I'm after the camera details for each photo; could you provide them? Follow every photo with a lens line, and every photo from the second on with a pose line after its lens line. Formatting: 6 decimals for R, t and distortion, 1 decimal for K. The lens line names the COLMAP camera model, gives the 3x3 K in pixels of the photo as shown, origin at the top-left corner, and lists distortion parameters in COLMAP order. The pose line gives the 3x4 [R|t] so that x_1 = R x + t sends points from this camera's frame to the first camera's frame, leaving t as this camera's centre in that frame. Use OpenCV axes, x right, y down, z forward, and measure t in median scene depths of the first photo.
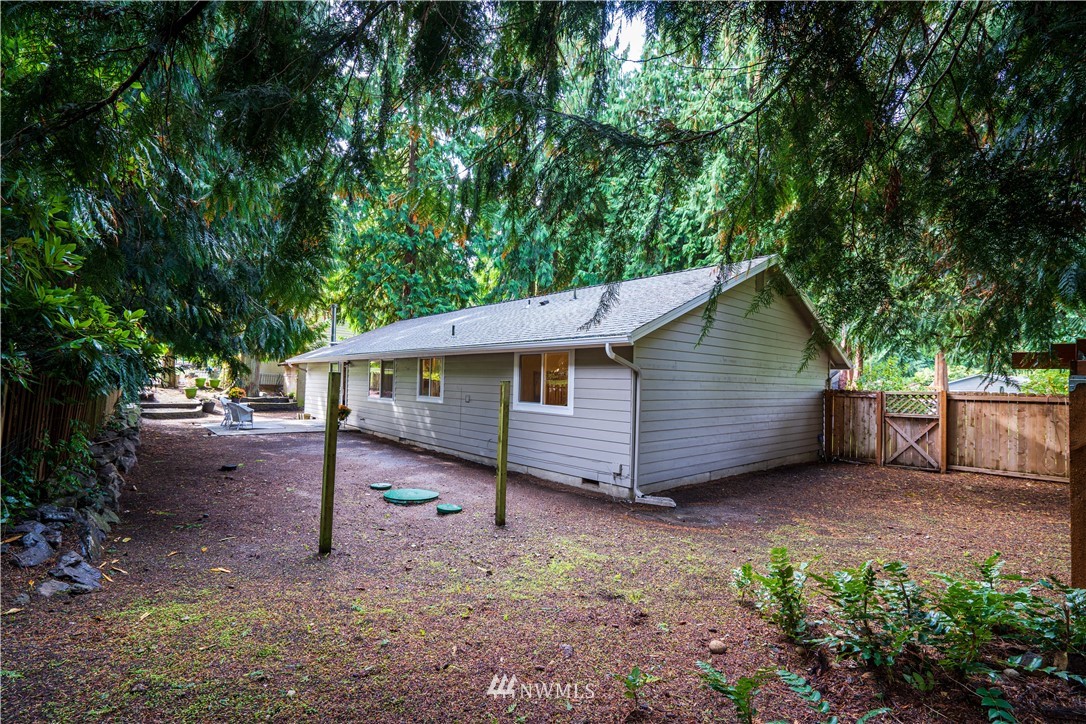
lens RADIAL K [[500.4, 0, 541.6], [0, 500.4, 380.1], [0, 0, 1]] dist [-0.001340, 0.000195]
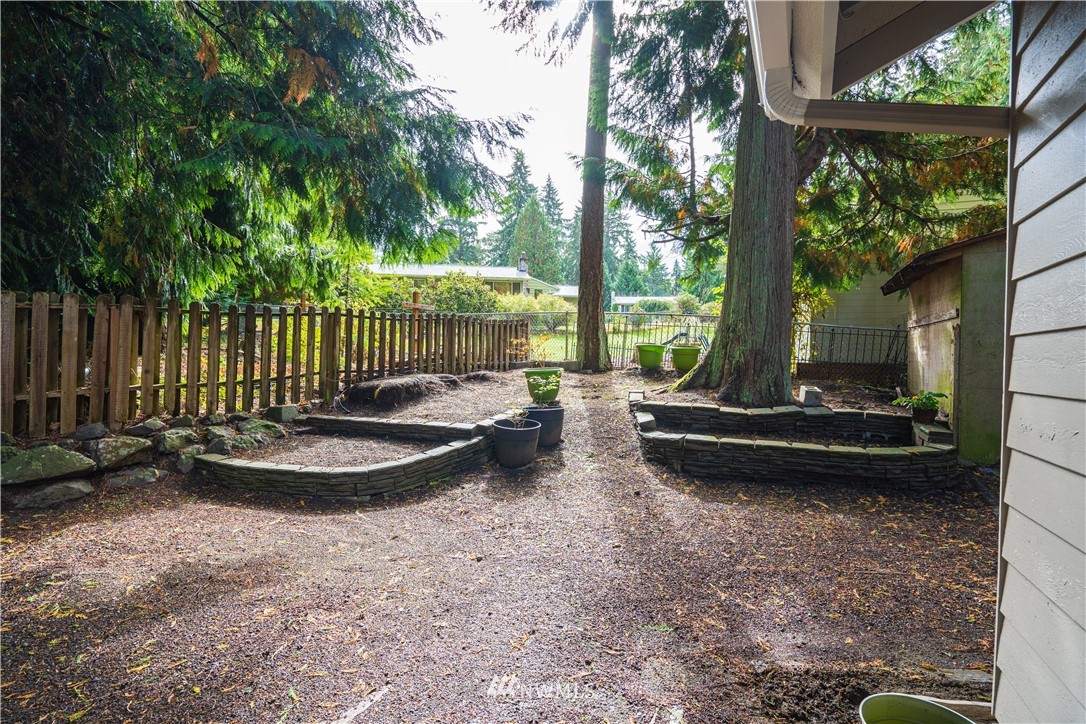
lens RADIAL K [[509.8, 0, 543.0], [0, 509.8, 362.0], [0, 0, 1]] dist [-0.003967, 0.001336]
pose [[0.390072, -0.020673, -0.920552, -0.394676], [0.009492, 0.999785, -0.018431, 0.015709], [0.920735, -0.001549, 0.390184, 0.828214]]
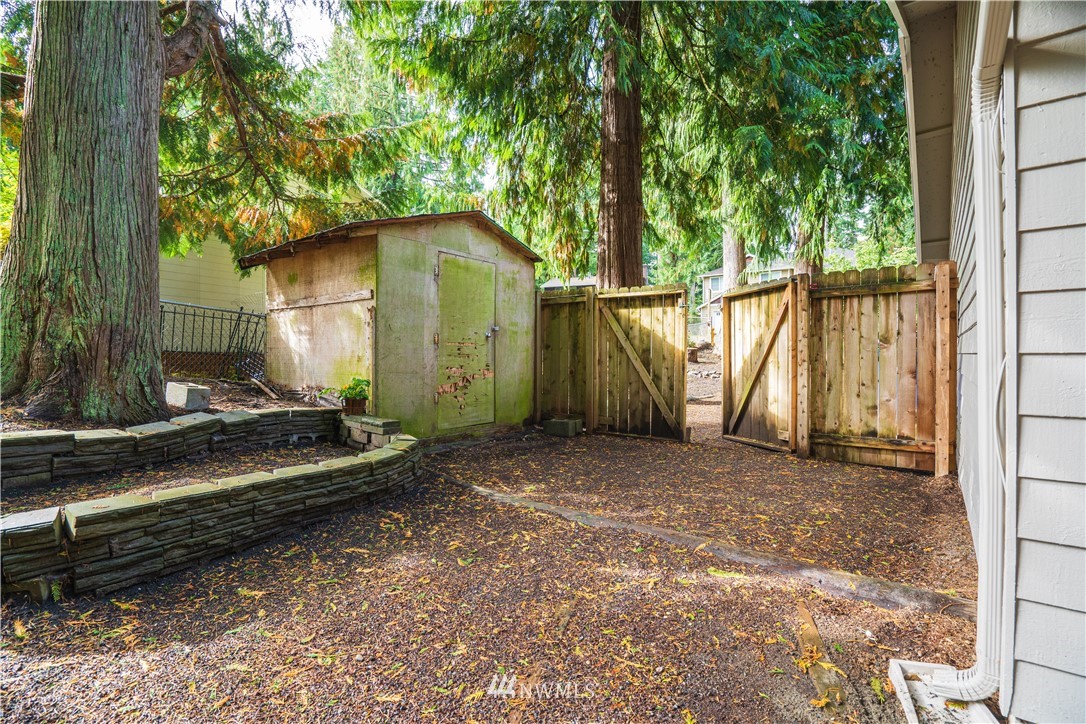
lens RADIAL K [[509.8, 0, 543.0], [0, 509.8, 362.0], [0, 0, 1]] dist [-0.003967, 0.001336]
pose [[0.987952, -0.035465, 0.150641, -0.493713], [0.032683, 0.999247, 0.020906, 0.017878], [-0.151269, -0.015731, 0.988367, 0.862836]]
